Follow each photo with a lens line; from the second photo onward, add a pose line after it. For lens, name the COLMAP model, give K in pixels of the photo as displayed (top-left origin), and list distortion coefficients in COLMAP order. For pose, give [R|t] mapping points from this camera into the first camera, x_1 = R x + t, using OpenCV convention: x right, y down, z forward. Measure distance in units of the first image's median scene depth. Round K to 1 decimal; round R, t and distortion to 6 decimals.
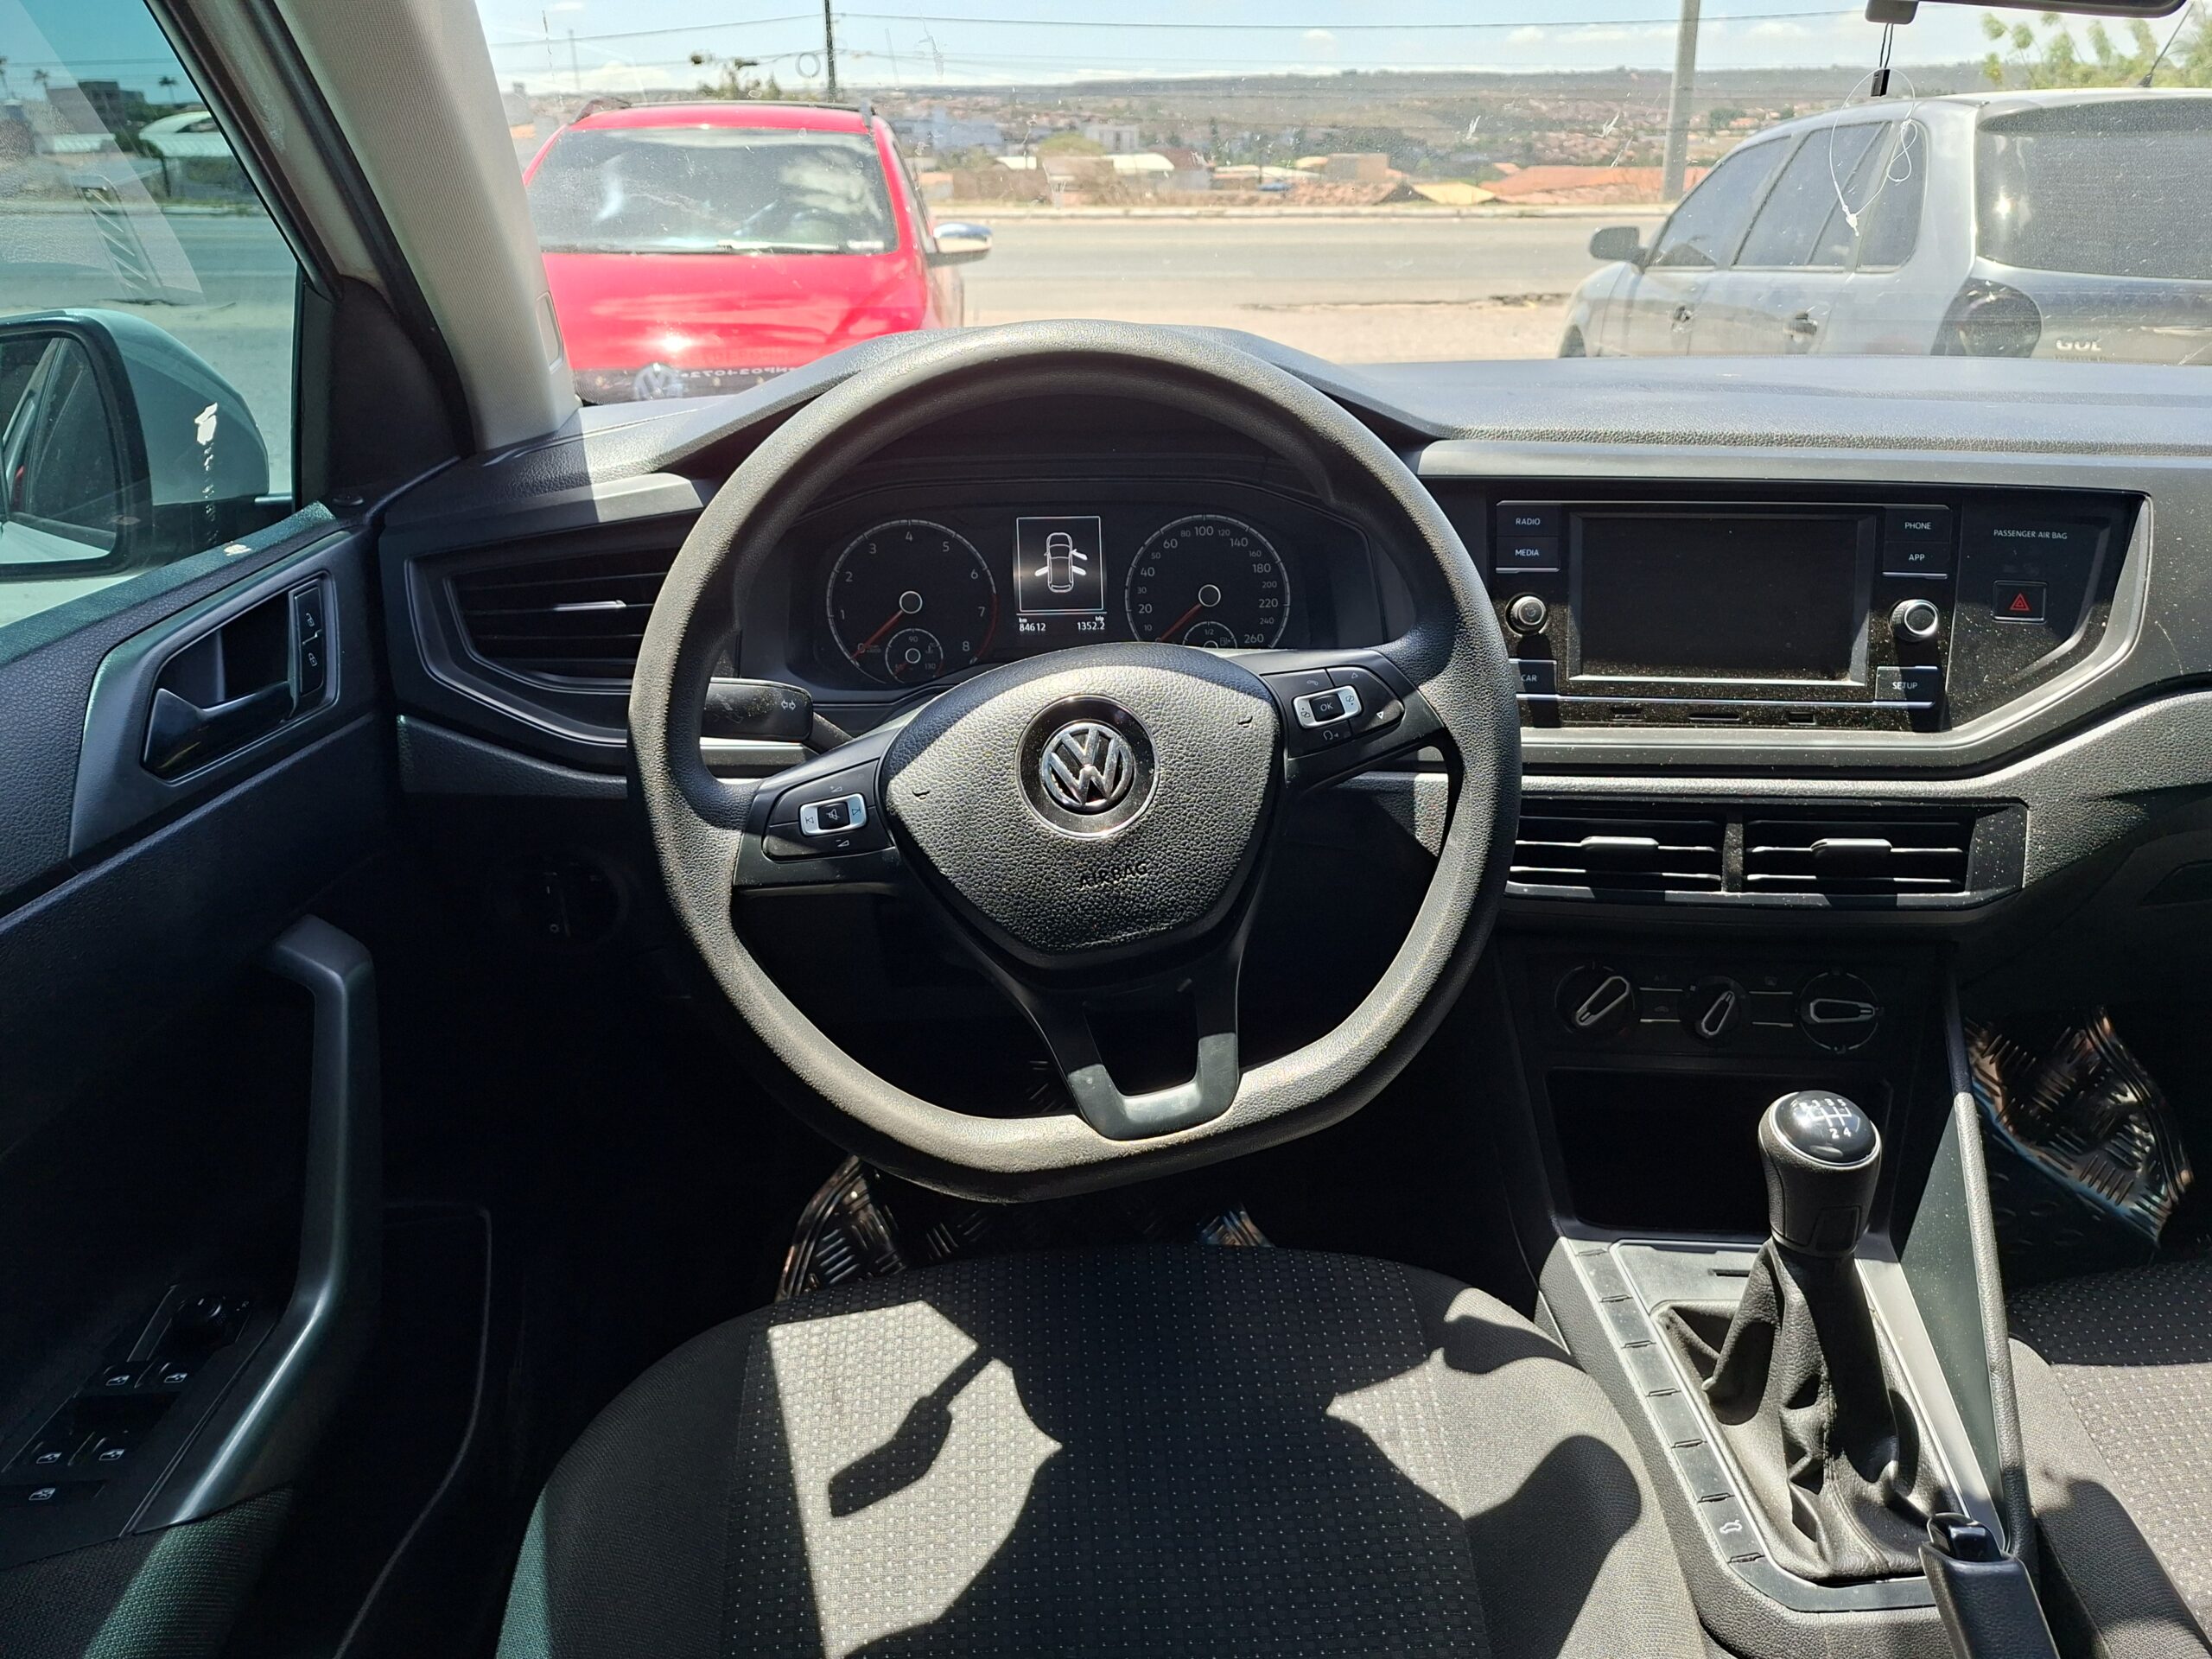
lens RADIAL K [[1556.1, 0, 1121.4], [0, 1556.1, 834.0], [0, 0, 1]] dist [0.051169, -0.045842]
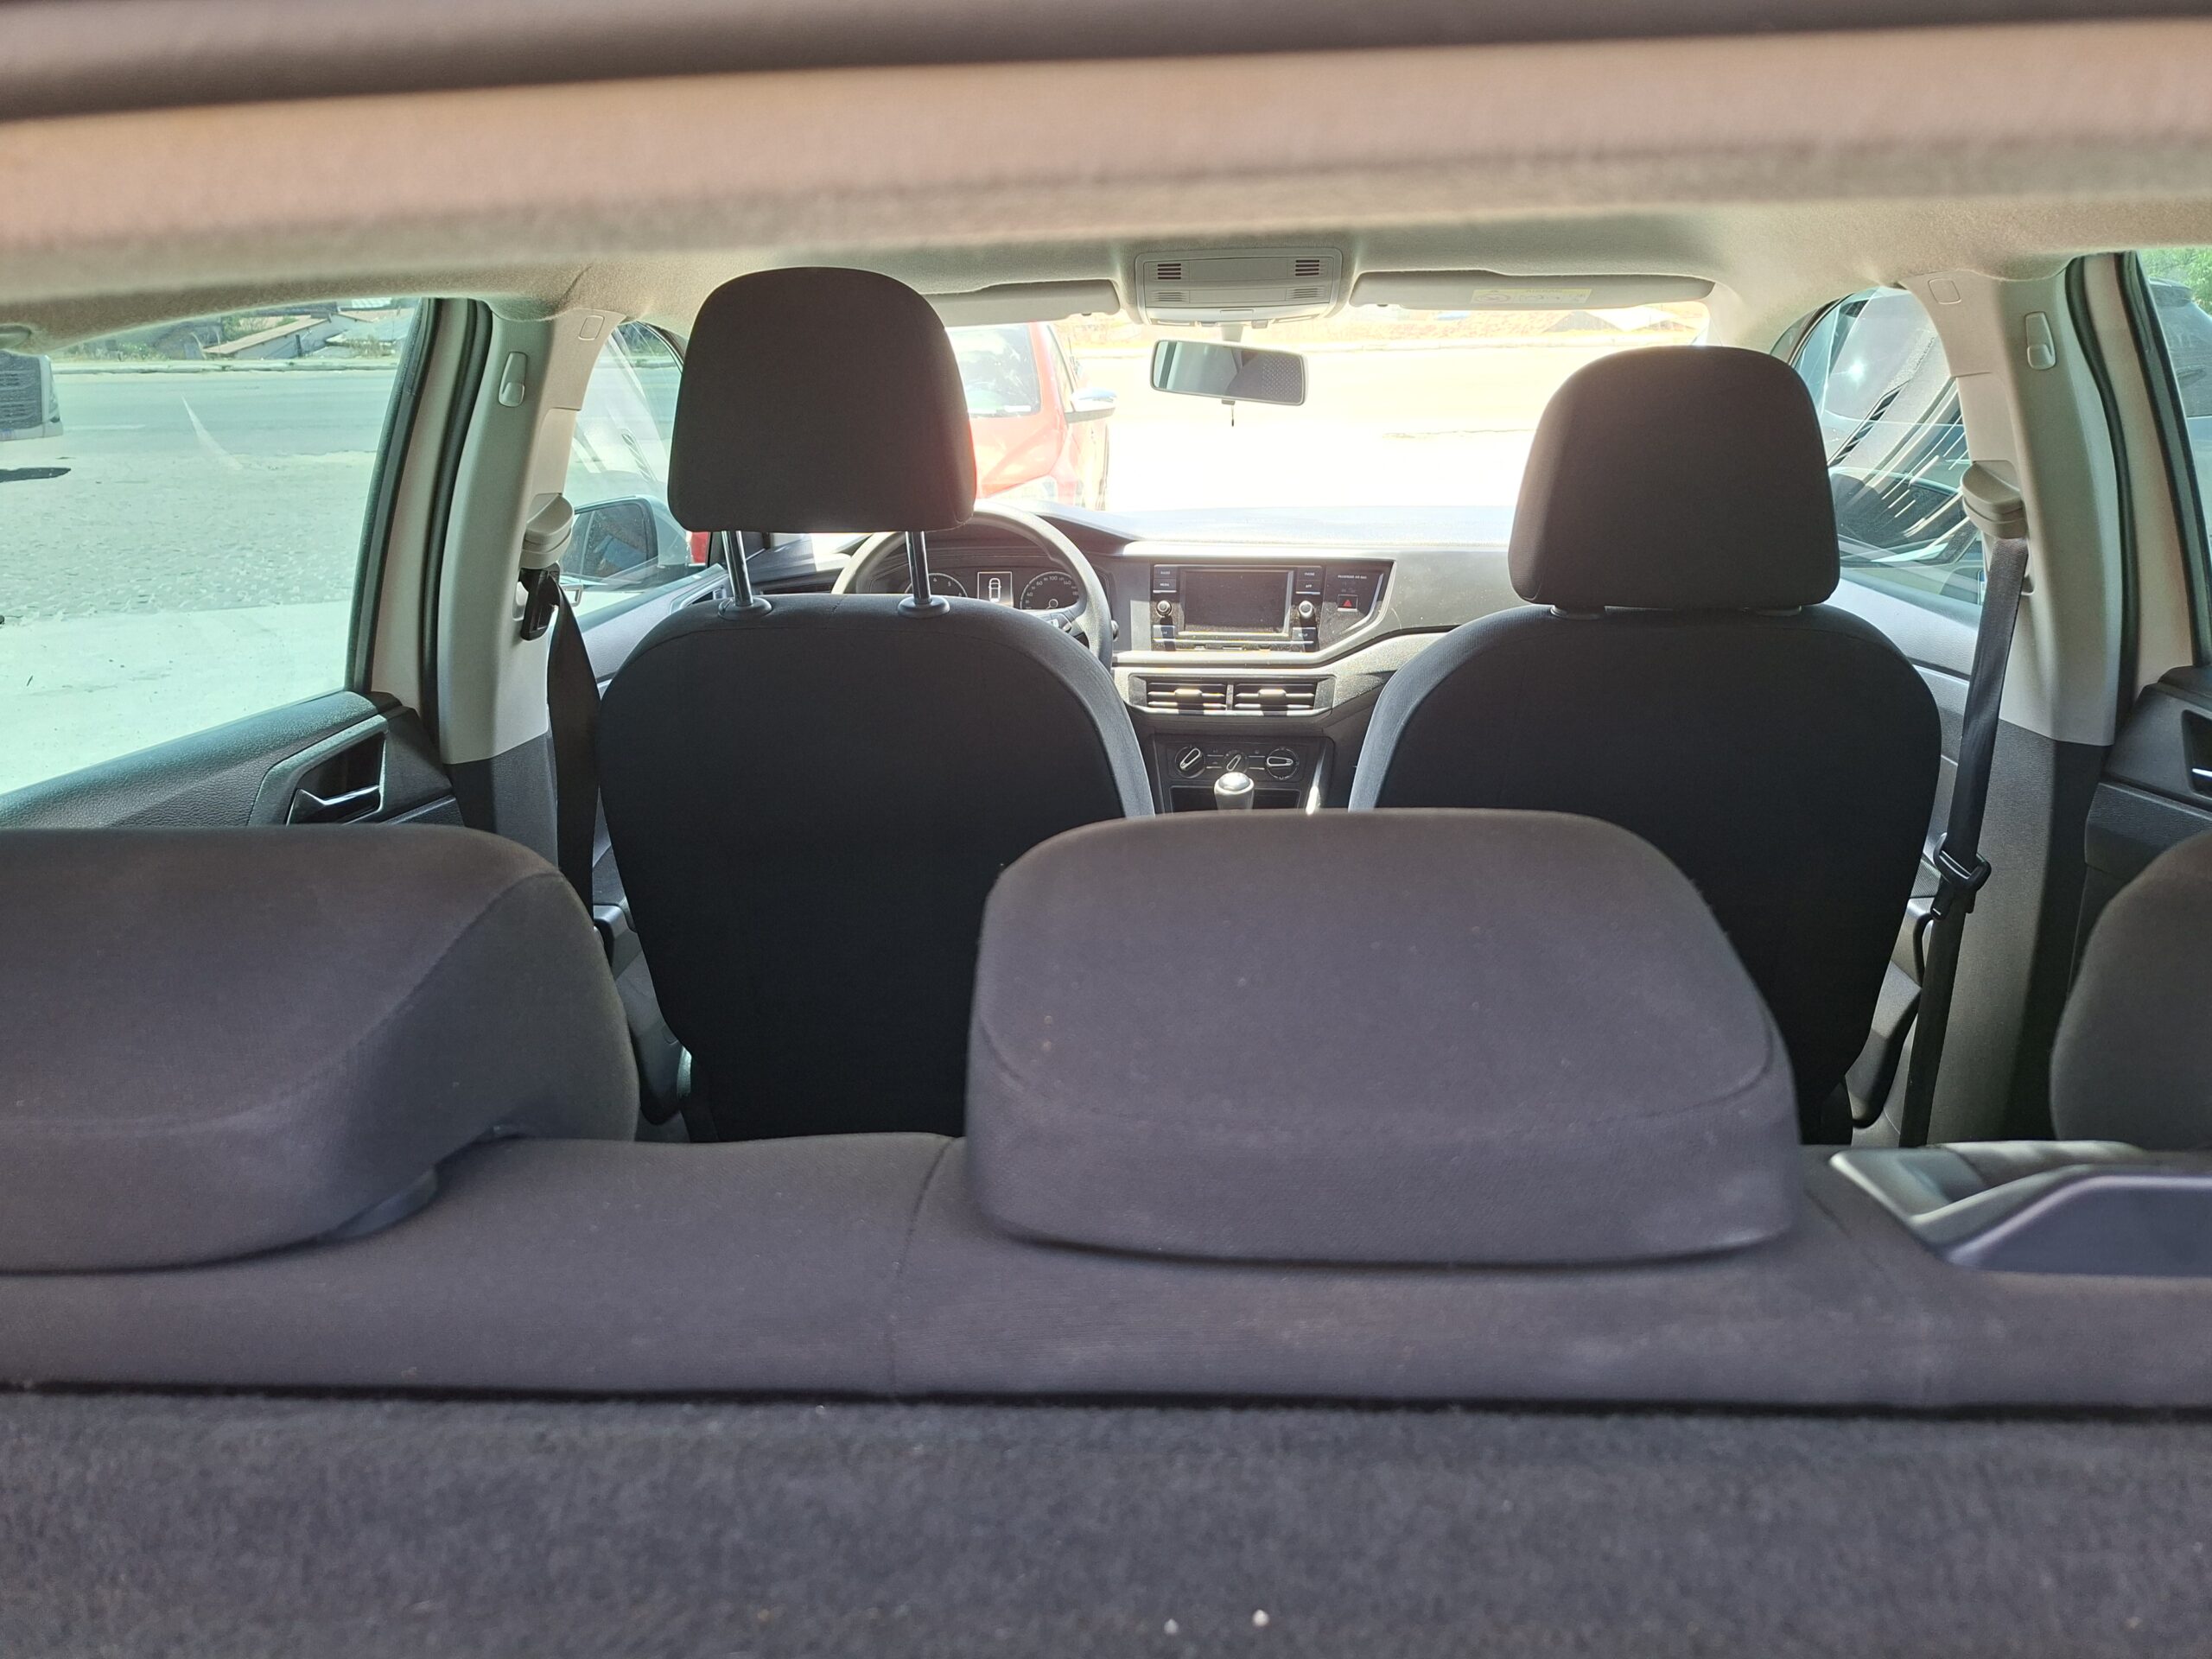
lens RADIAL K [[1556.1, 0, 1121.4], [0, 1556.1, 834.0], [0, 0, 1]] dist [0.051169, -0.045842]
pose [[0.992729, 0.019490, -0.118782, 0.509844], [-0.028201, 0.996998, -0.072103, 0.422677], [0.117020, 0.074929, 0.990299, -1.539337]]
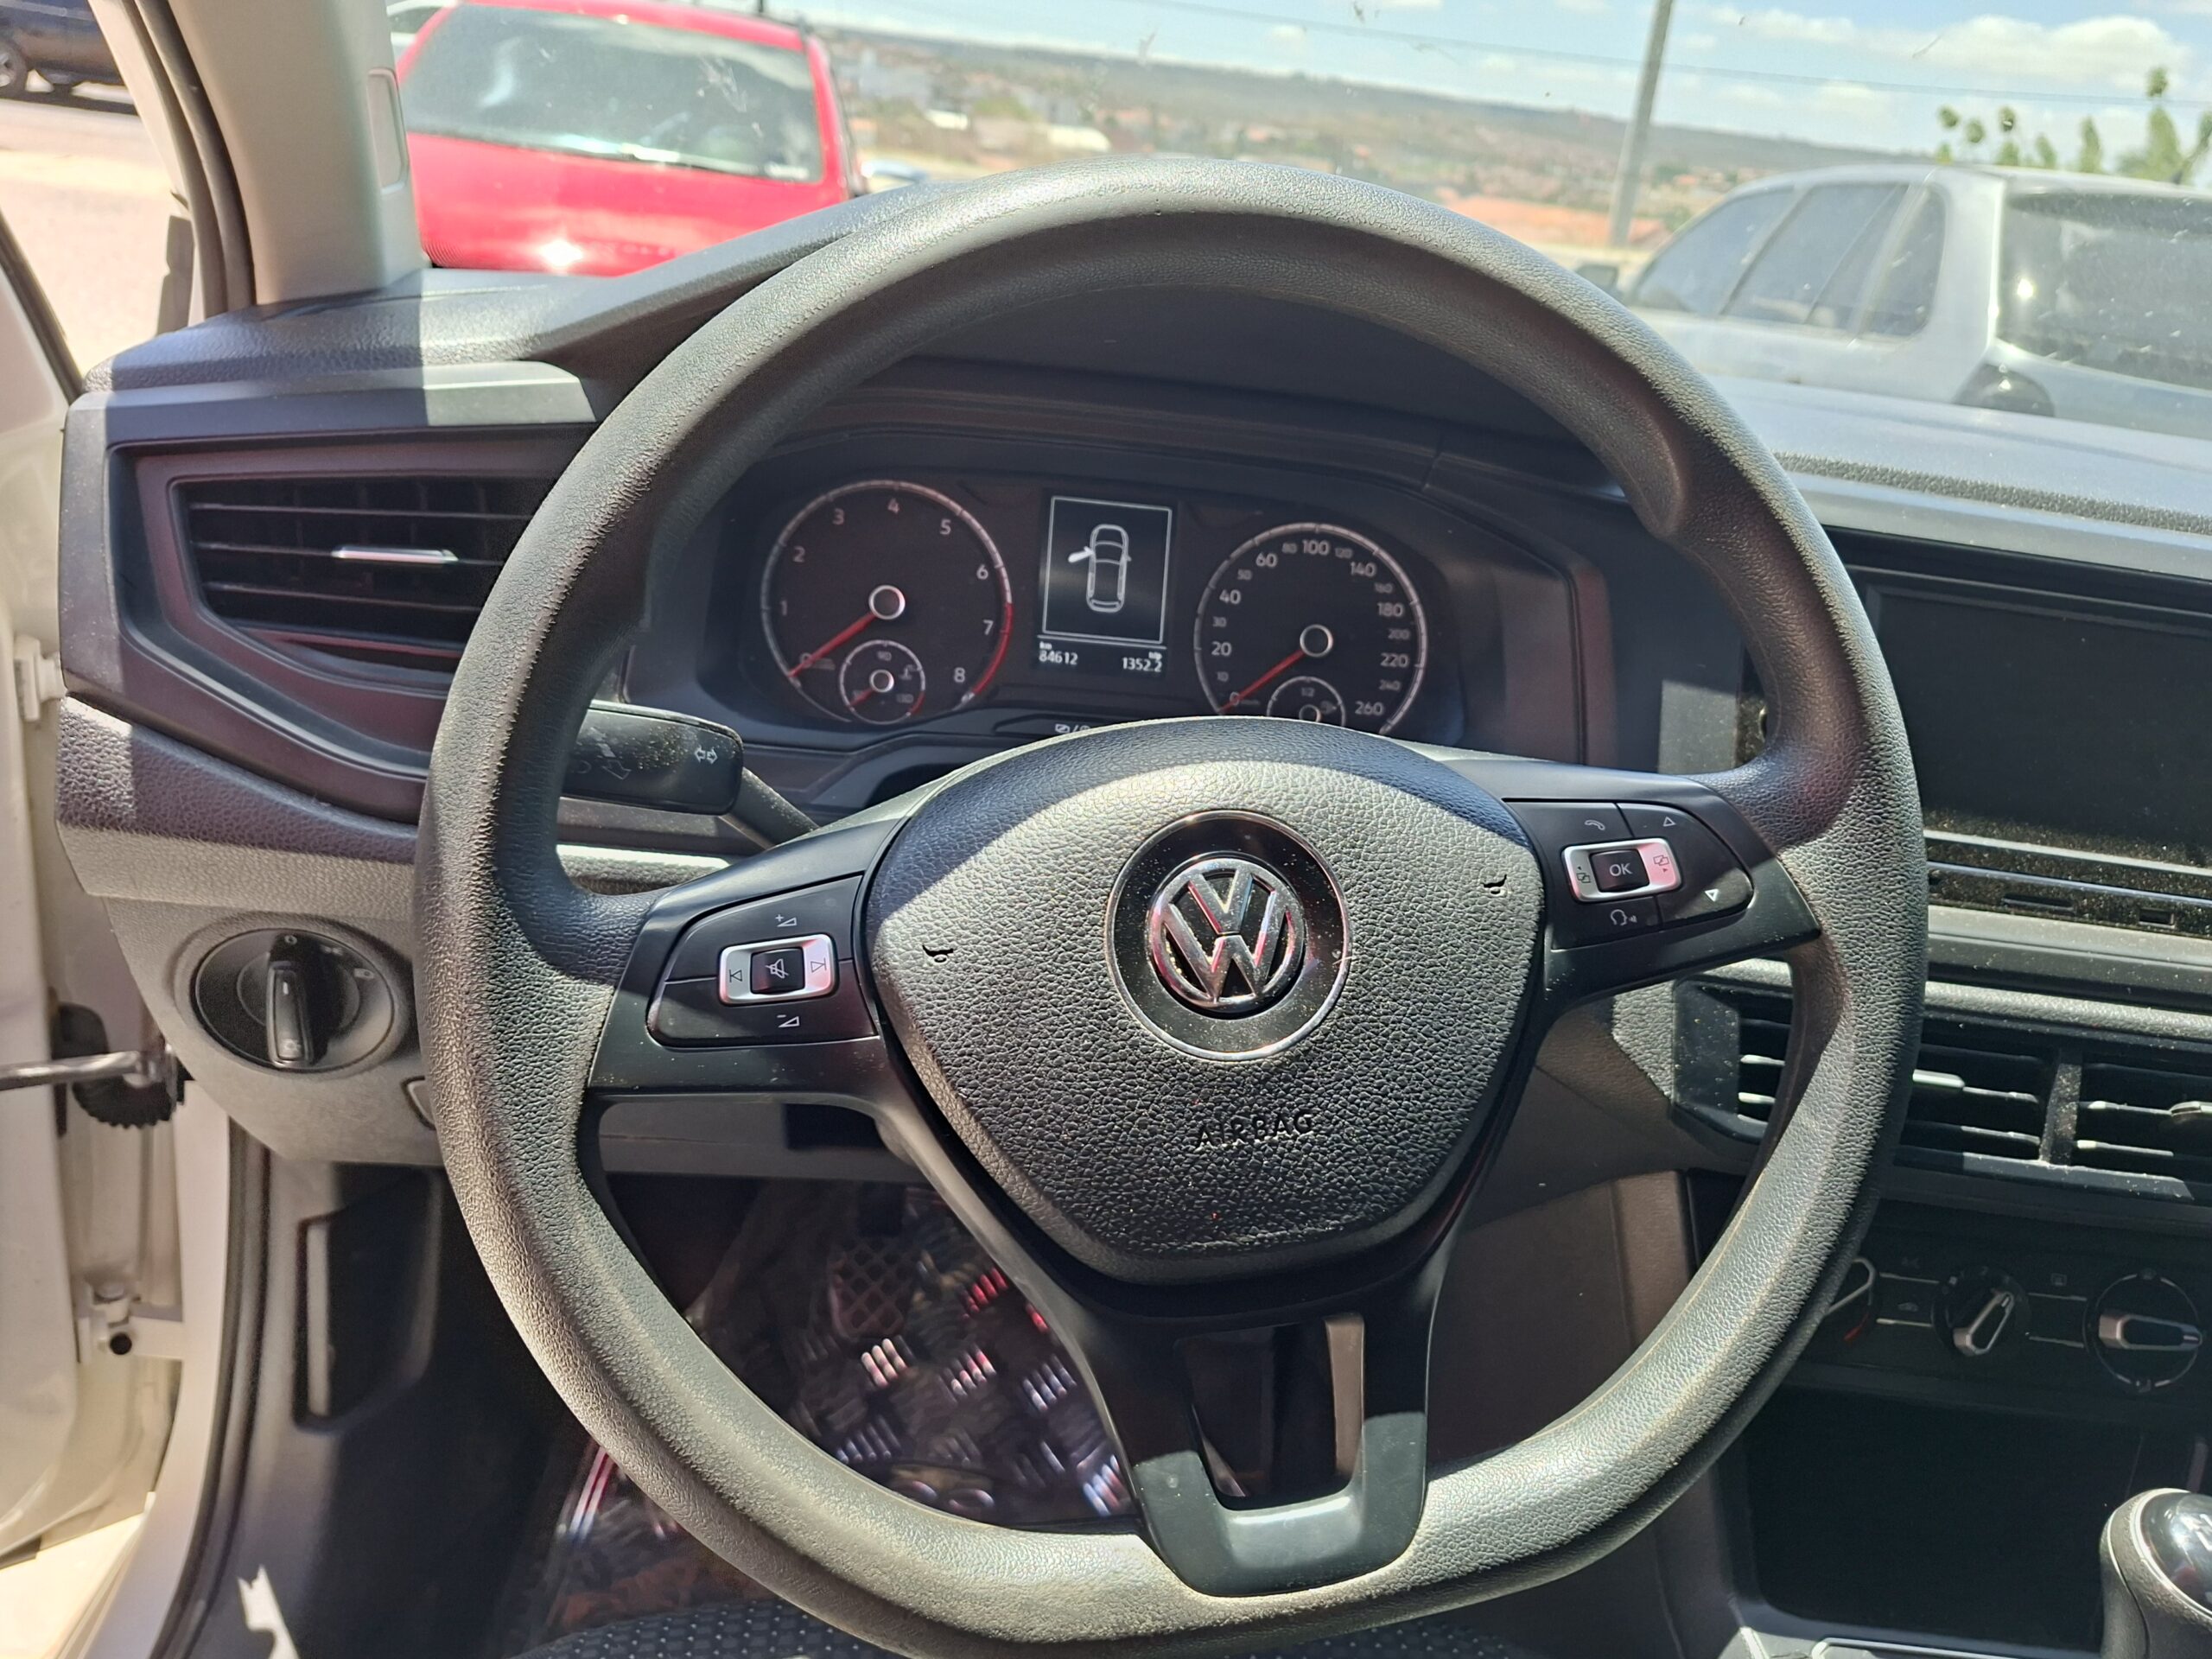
lens RADIAL K [[1637.3, 0, 1094.2], [0, 1637.3, 842.5], [0, 0, 1]] dist [0.048003, -0.069380]
pose [[0.992173, 0.104660, 0.068106, -0.089263], [-0.104646, 0.994502, -0.003795, -0.054611], [-0.068129, -0.003362, 0.997671, 0.299911]]
